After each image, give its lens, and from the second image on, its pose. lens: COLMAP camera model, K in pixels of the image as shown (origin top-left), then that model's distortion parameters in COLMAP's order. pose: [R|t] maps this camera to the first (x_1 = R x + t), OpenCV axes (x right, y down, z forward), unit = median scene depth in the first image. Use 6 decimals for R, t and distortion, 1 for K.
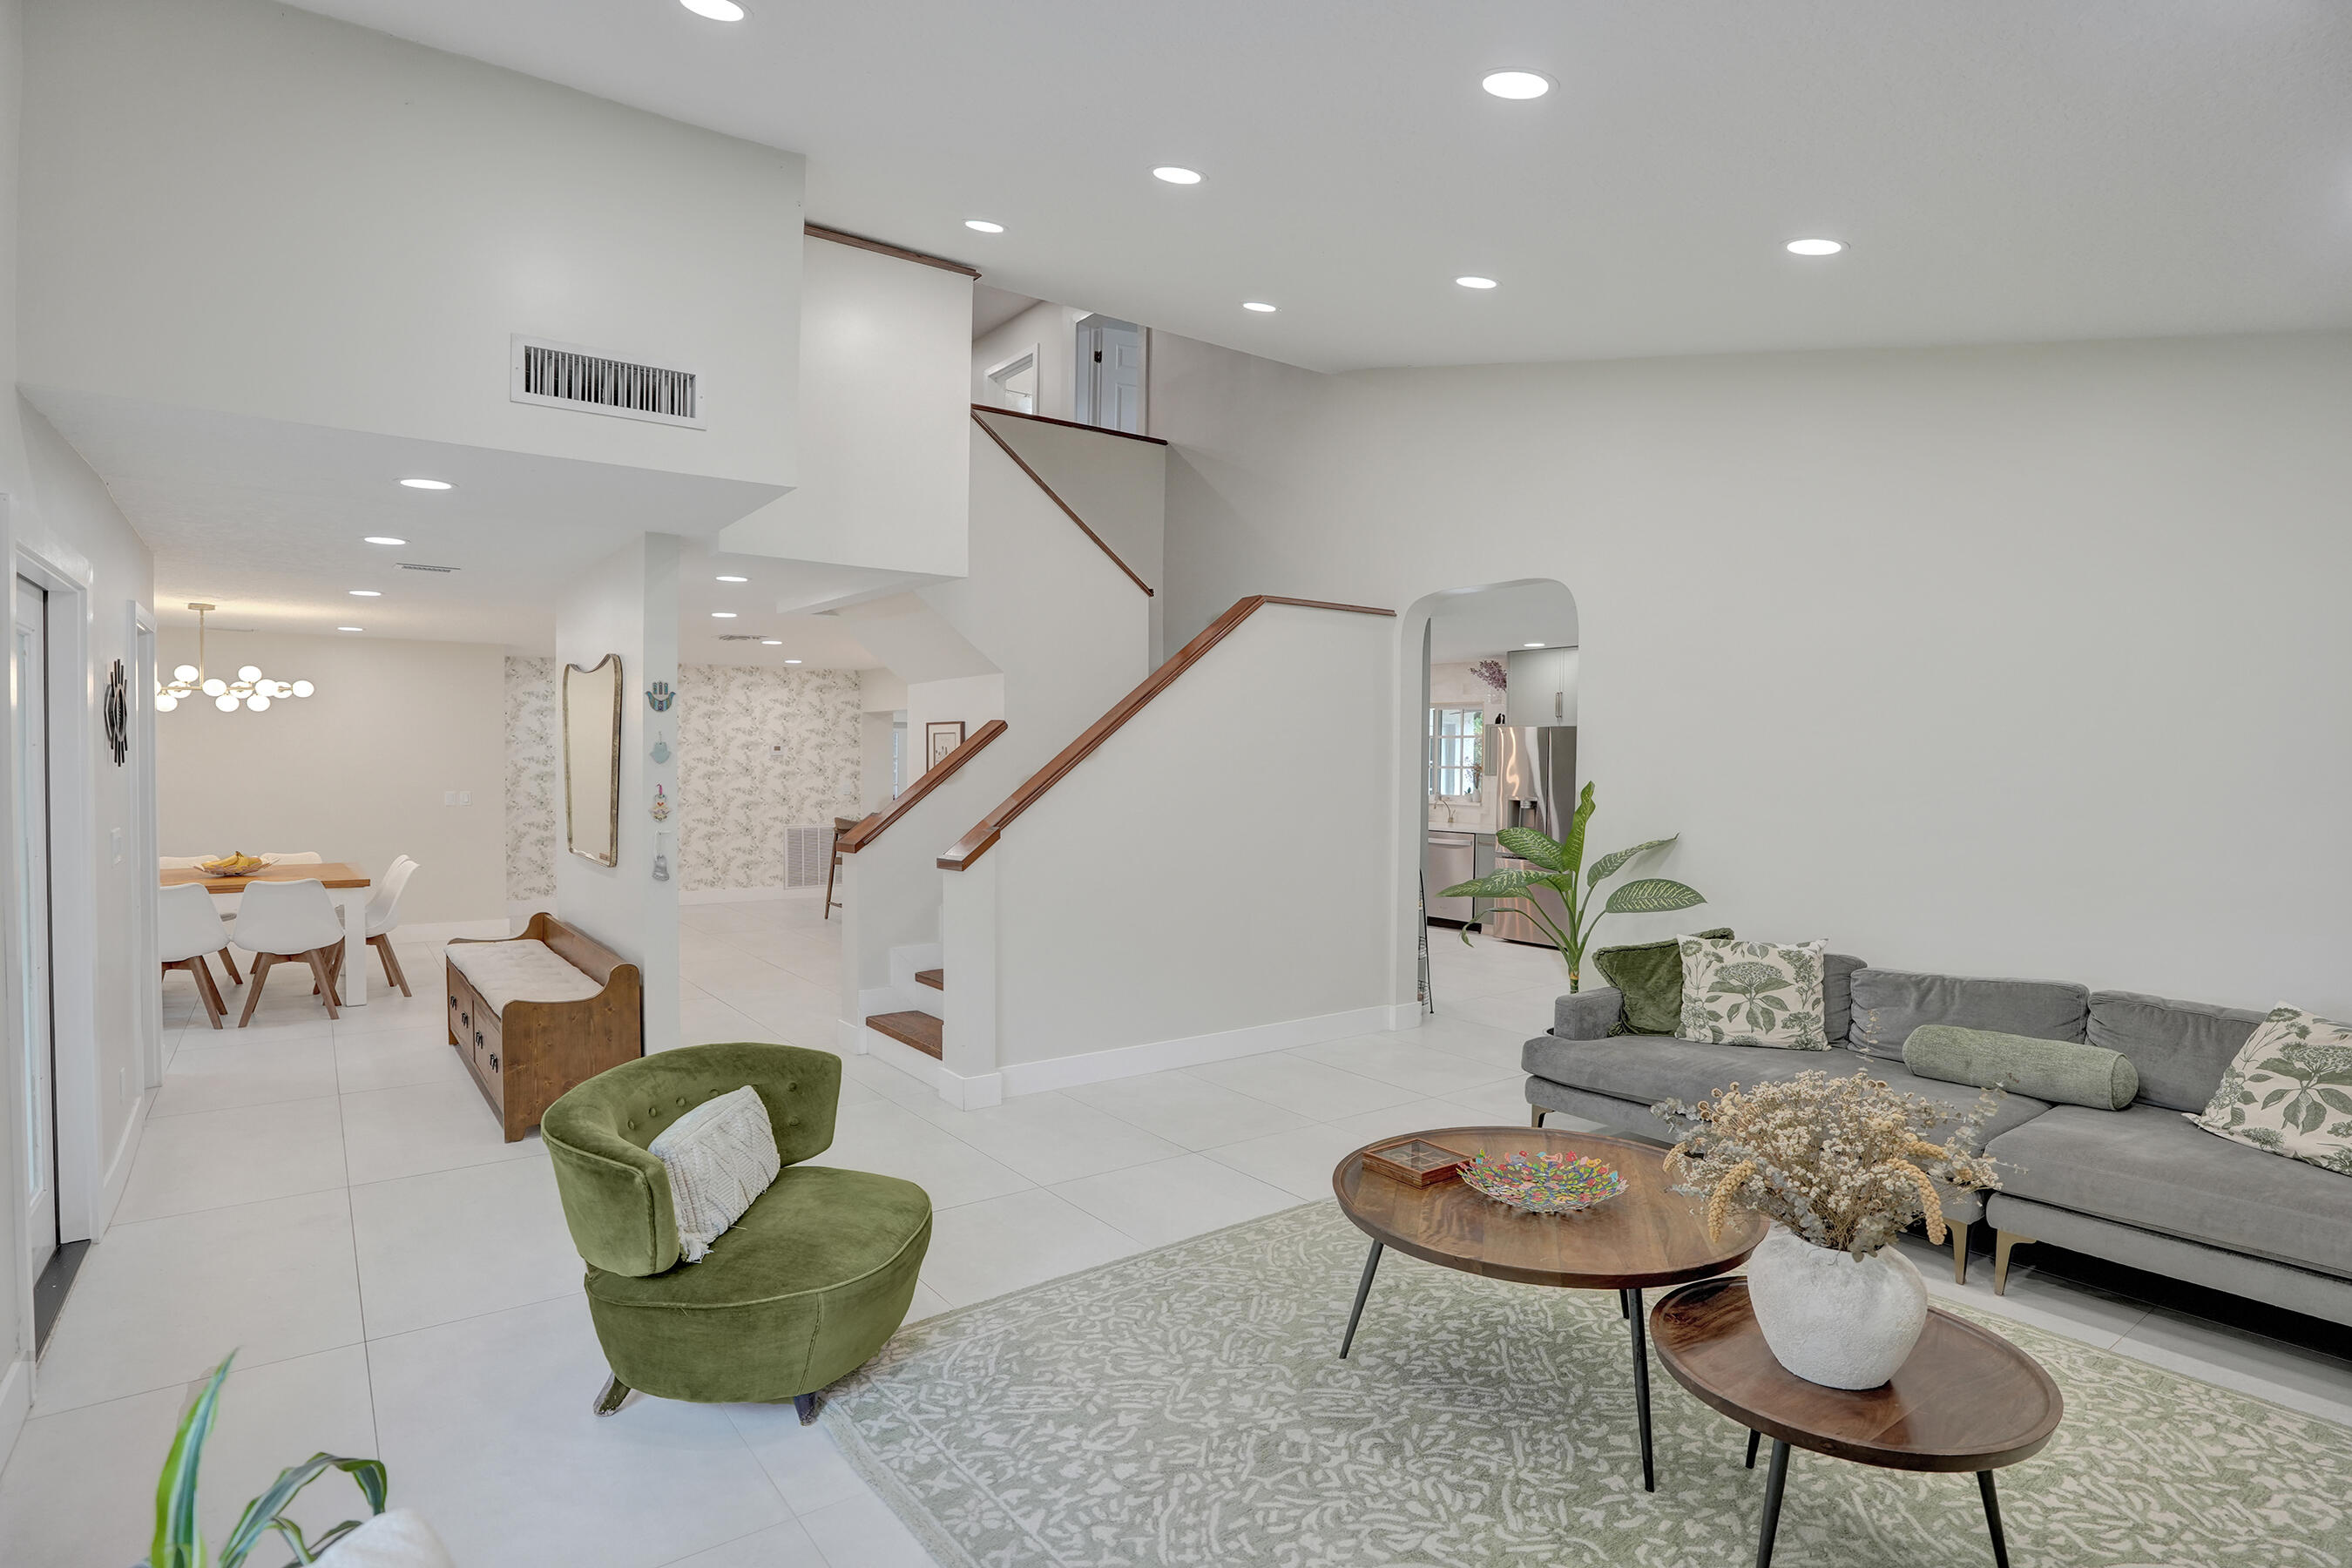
lens RADIAL K [[1223.4, 0, 1184.6], [0, 1223.4, 779.3], [0, 0, 1]] dist [-0.066624, 0.022771]
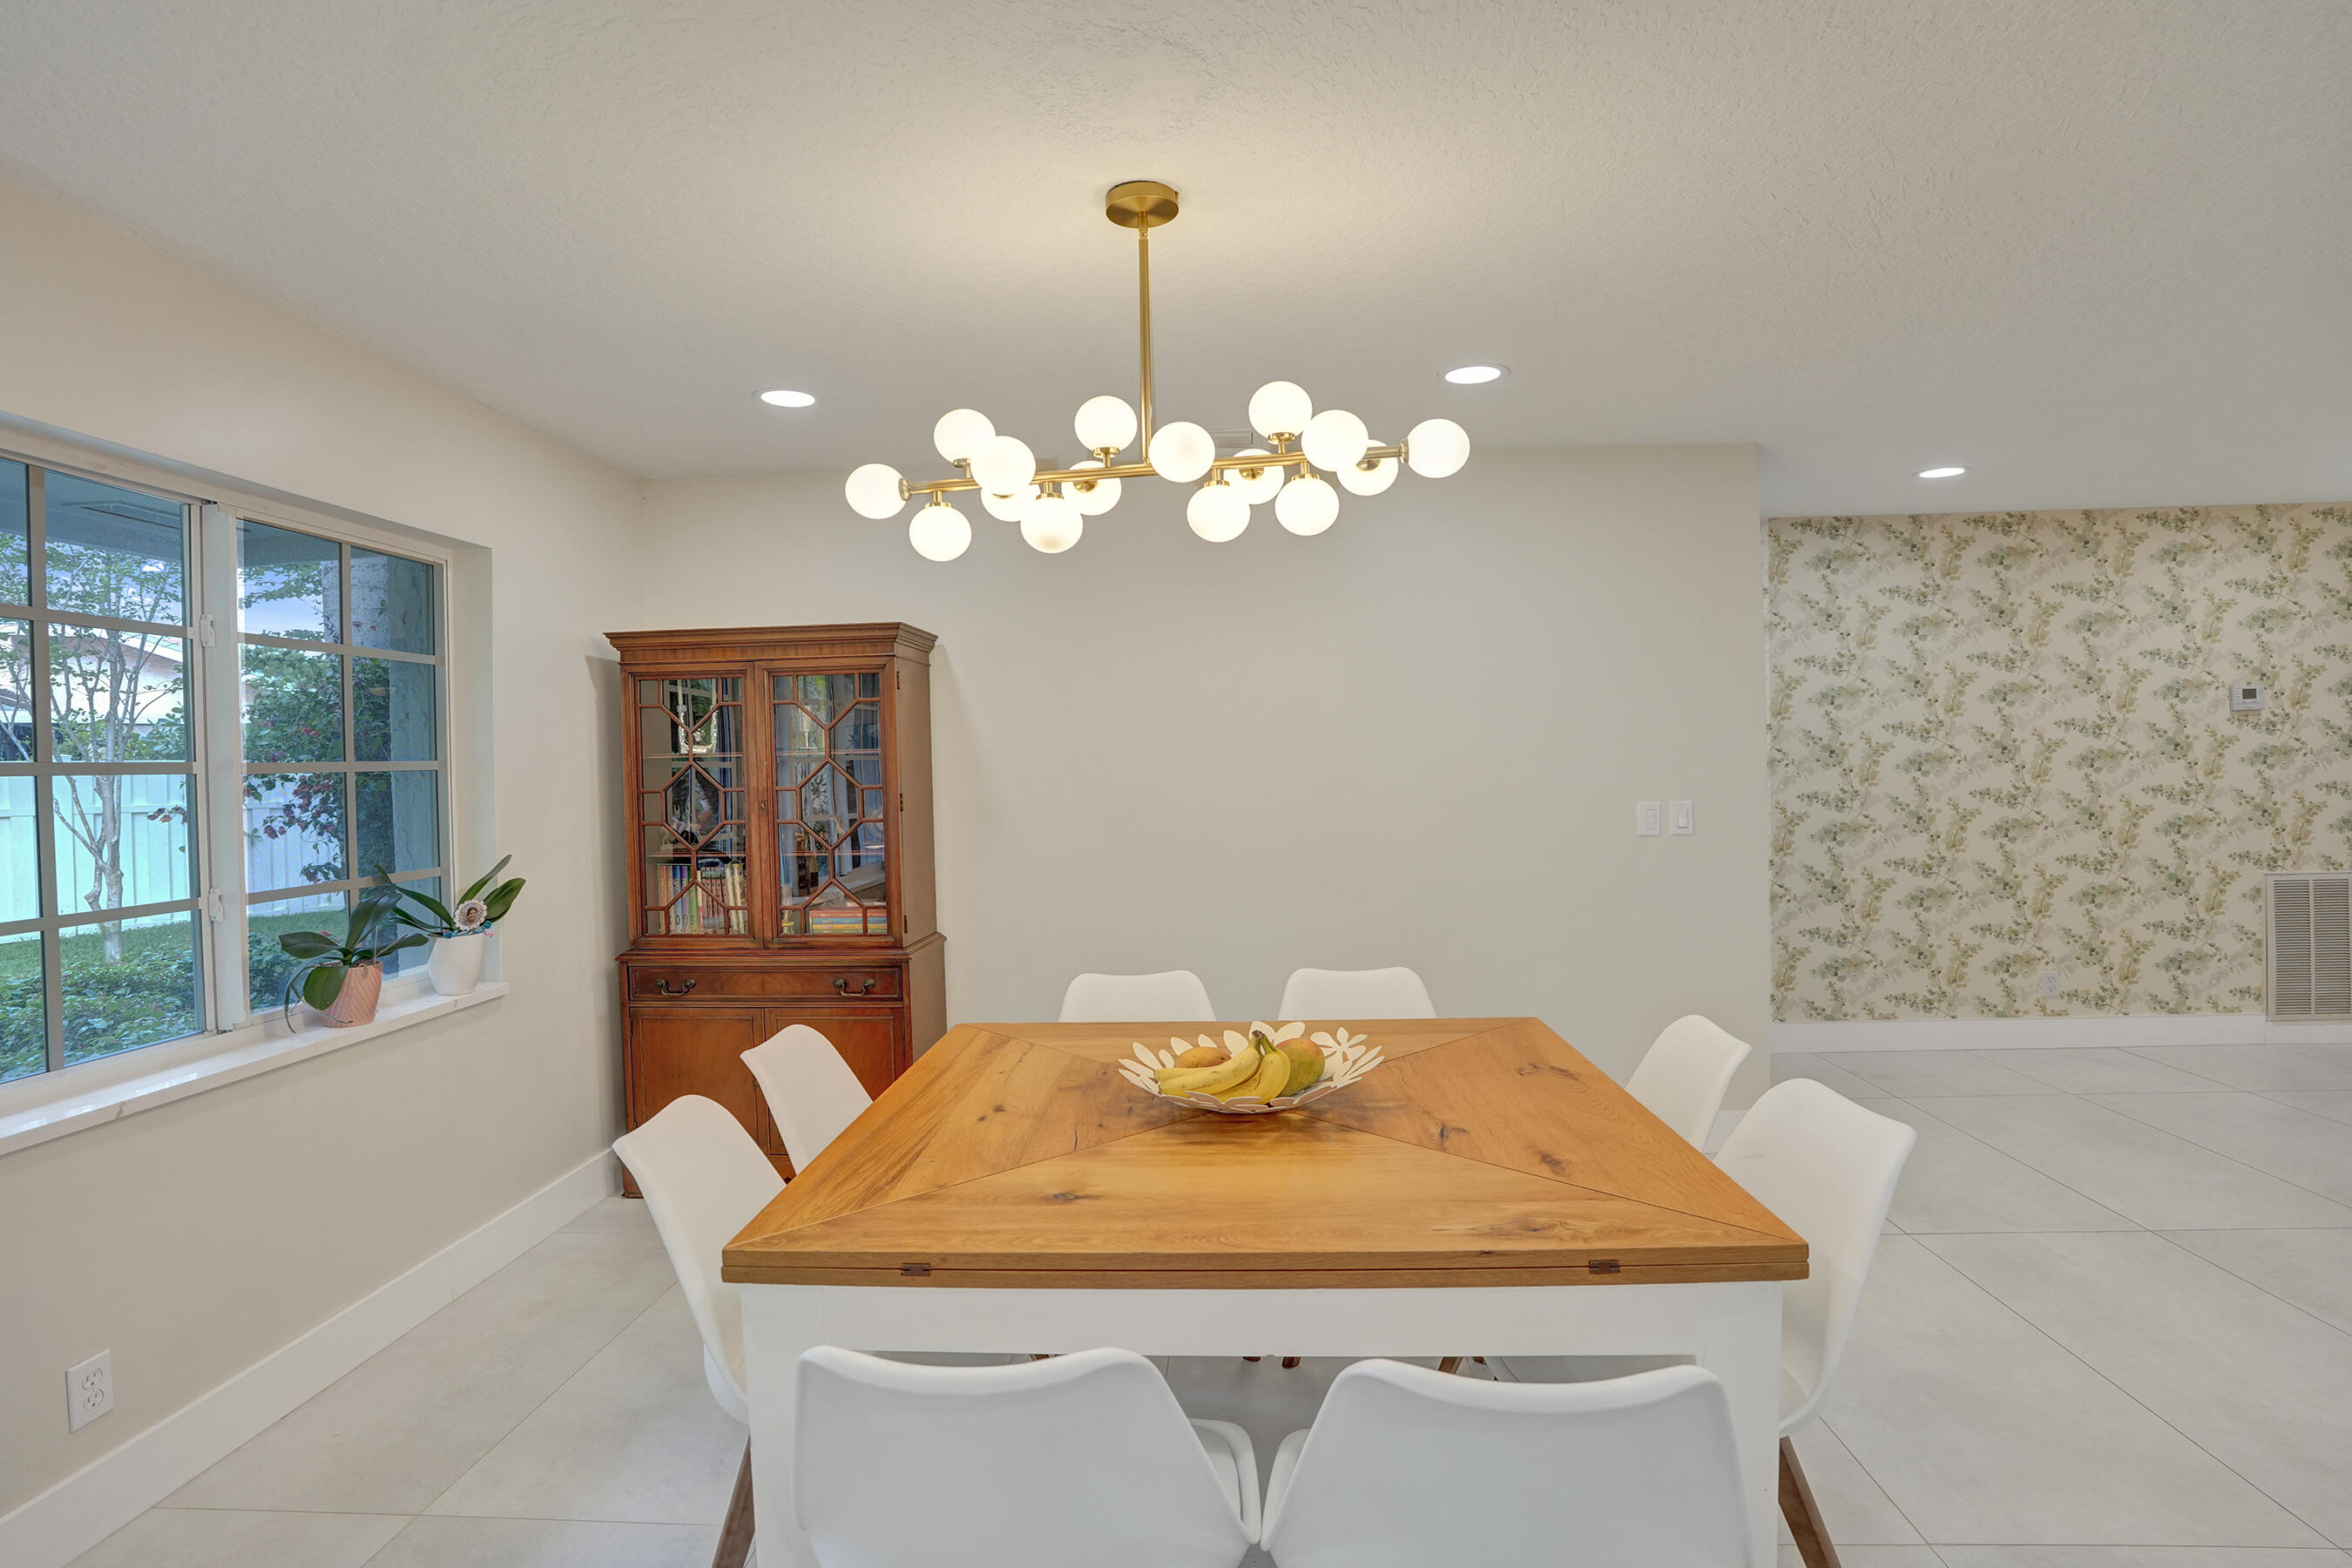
lens RADIAL K [[1223.4, 0, 1175.8], [0, 1223.4, 780.6], [0, 0, 1]] dist [-0.066624, 0.022771]
pose [[0.763323, -0.018205, -0.645760, -0.630197], [0.016900, 0.999823, -0.008209, 0.004323], [0.645795, -0.004648, 0.763496, 0.769330]]
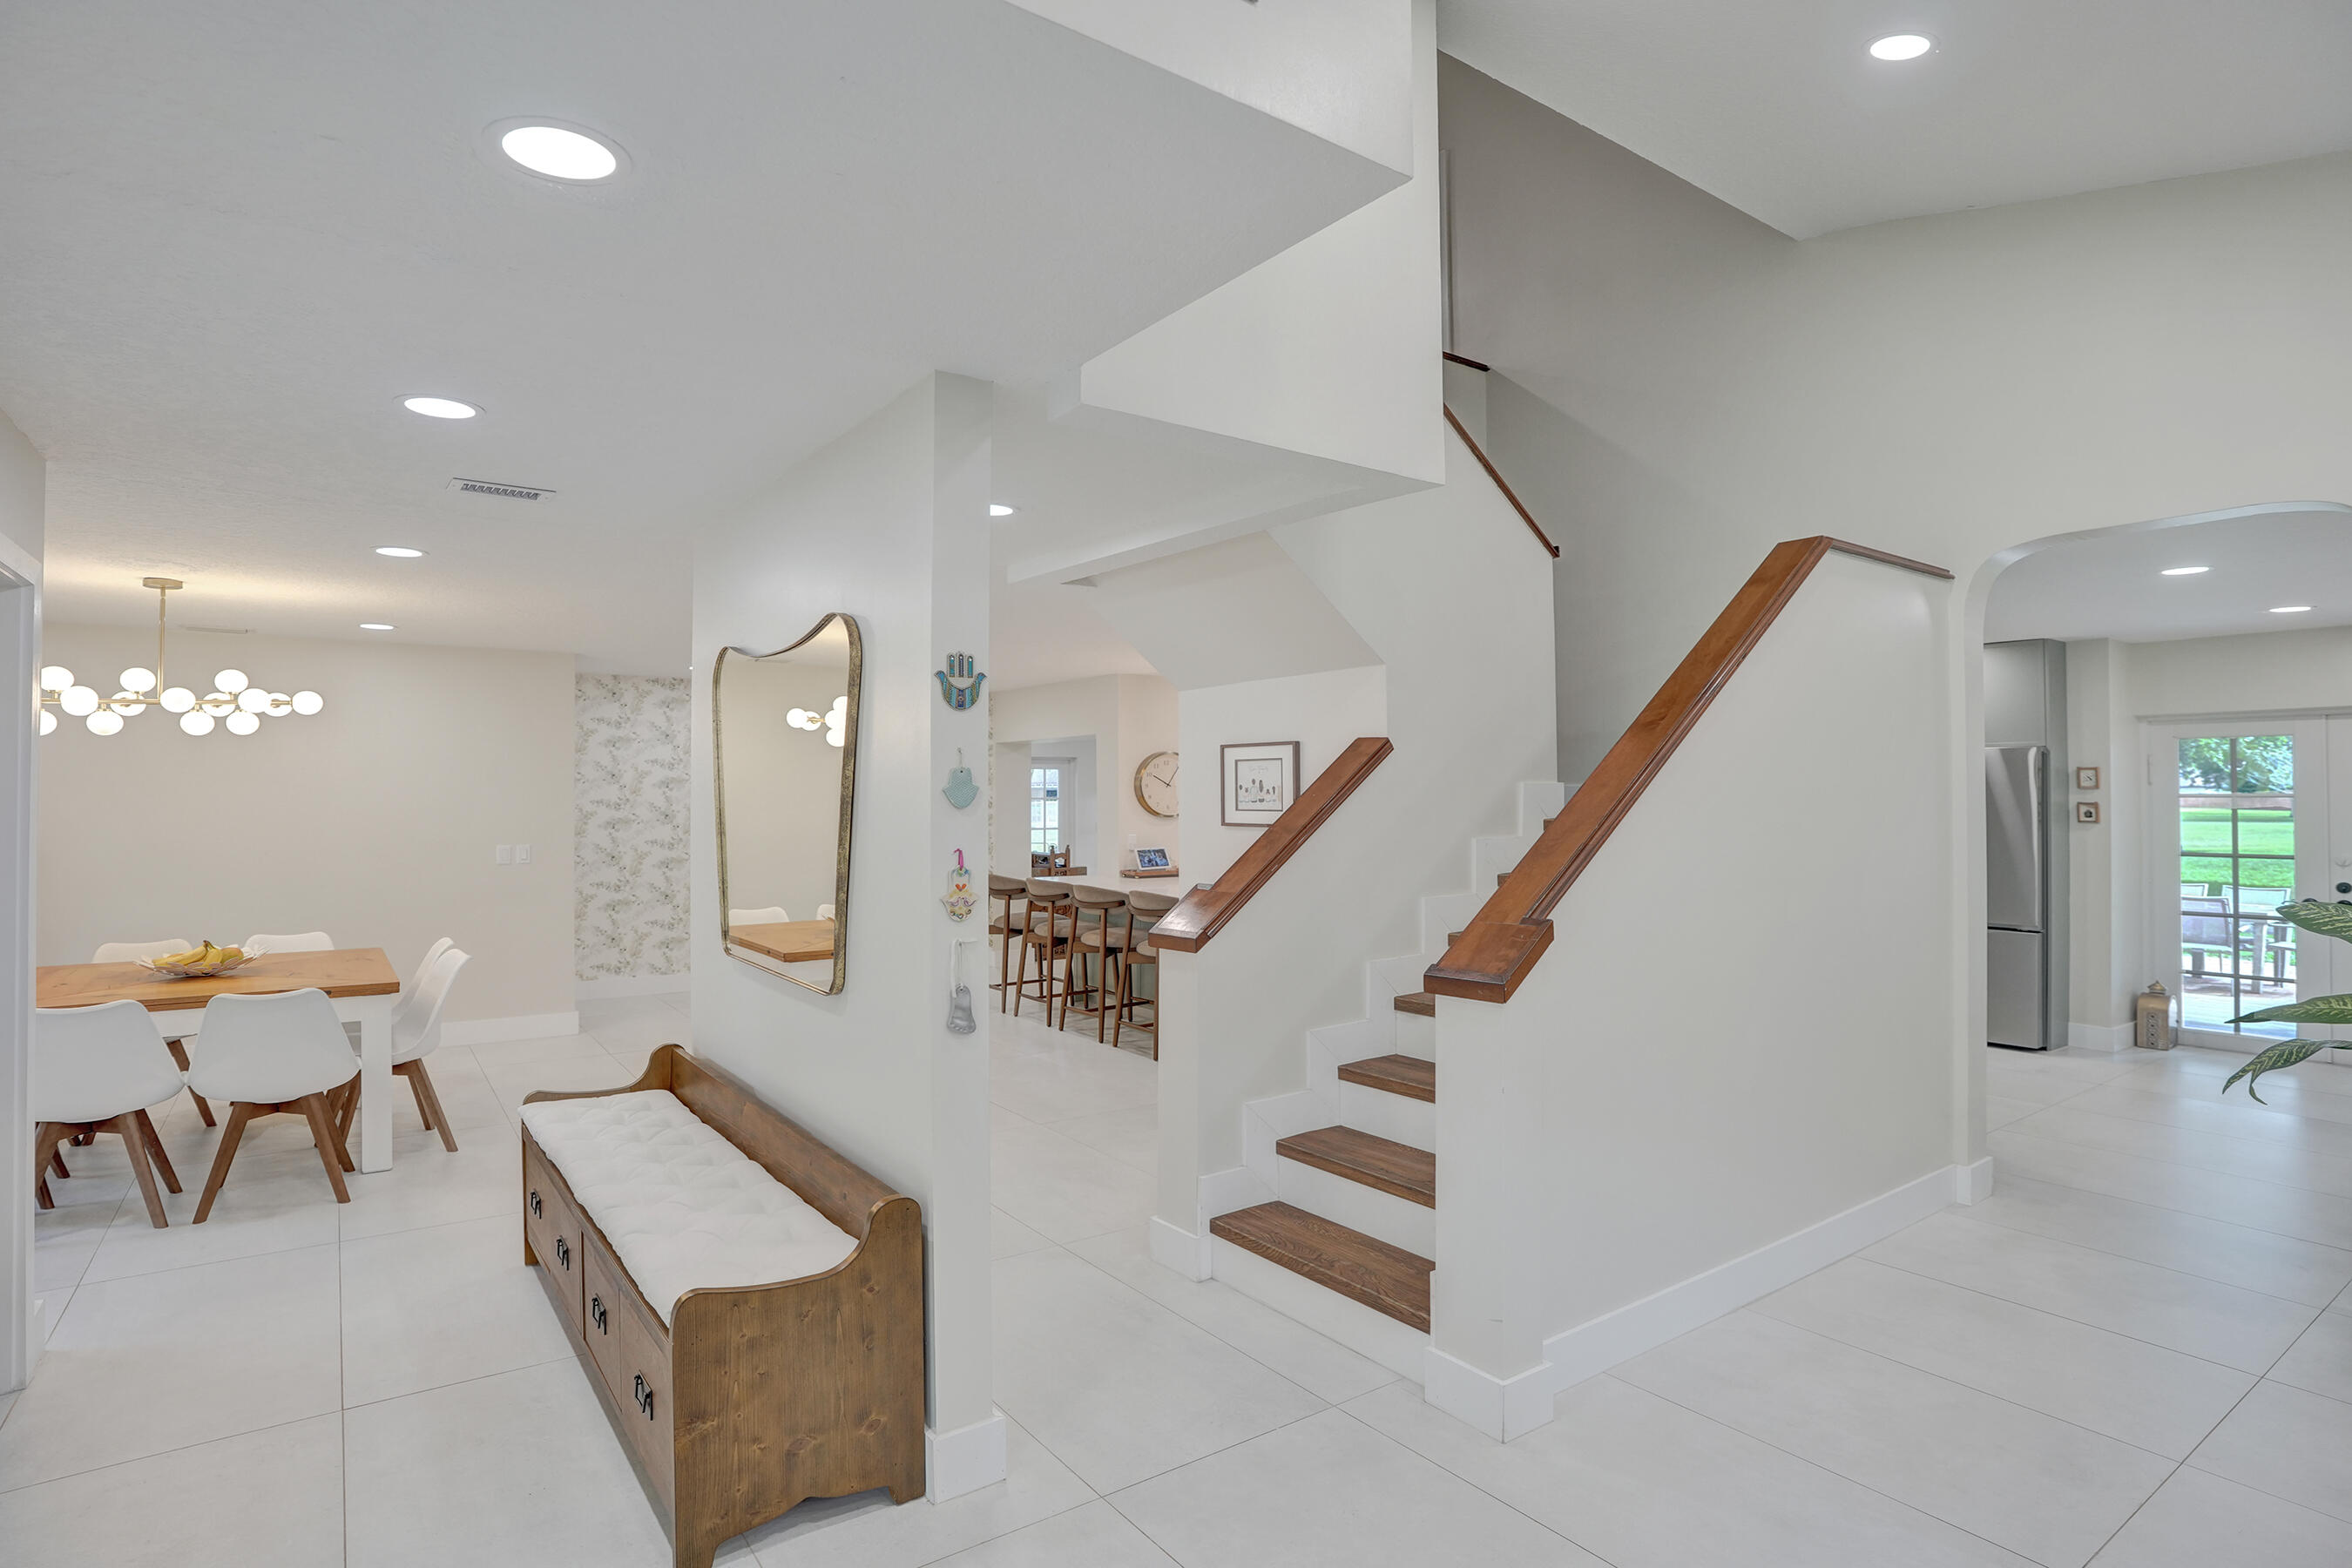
lens RADIAL K [[1223.4, 0, 1181.1], [0, 1223.4, 770.1], [0, 0, 1]] dist [-0.066624, 0.022771]
pose [[0.999820, -0.007928, -0.017215, -0.228670], [0.007230, 0.999165, -0.040210, -0.005516], [0.017519, 0.040078, 0.999043, 0.328748]]
